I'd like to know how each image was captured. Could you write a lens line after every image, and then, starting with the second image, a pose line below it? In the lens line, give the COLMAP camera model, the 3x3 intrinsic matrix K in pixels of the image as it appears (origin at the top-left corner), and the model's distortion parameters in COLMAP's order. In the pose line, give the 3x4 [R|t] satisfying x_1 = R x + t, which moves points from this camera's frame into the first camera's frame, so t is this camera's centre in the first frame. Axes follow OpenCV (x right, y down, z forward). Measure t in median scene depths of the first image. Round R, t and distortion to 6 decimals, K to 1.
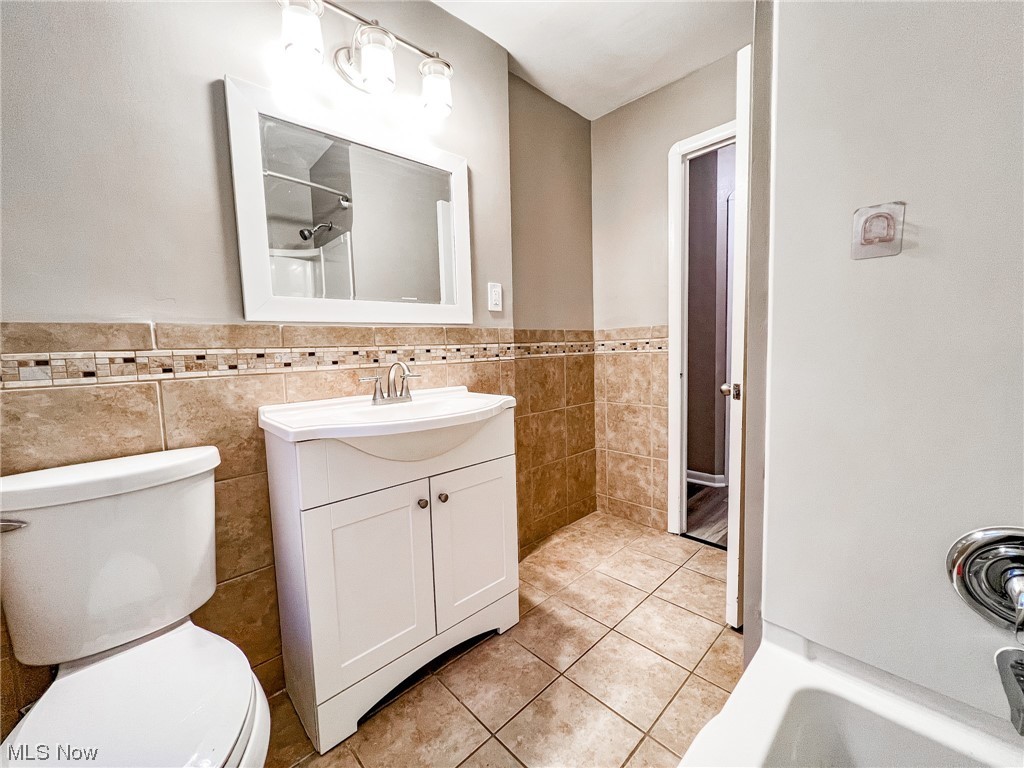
lens RADIAL K [[411.6, 0, 512.3], [0, 411.6, 380.4], [0, 0, 1]] dist [0.000061, -0.000023]
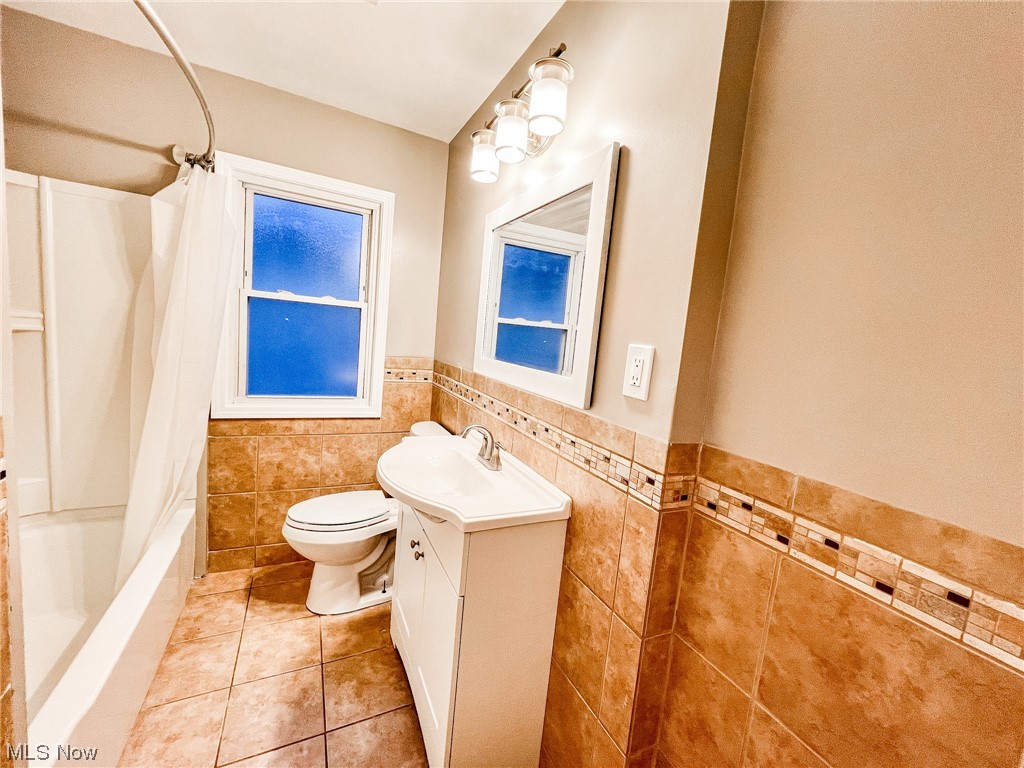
lens RADIAL K [[409.0, 0, 512.0], [0, 409.0, 383.3], [0, 0, 1]] dist [-0.003235, -0.000103]
pose [[-0.300151, 0.114077, -0.947046, 0.502170], [-0.169971, 0.970539, 0.170777, -0.256548], [0.938626, 0.212229, -0.271919, 1.027734]]
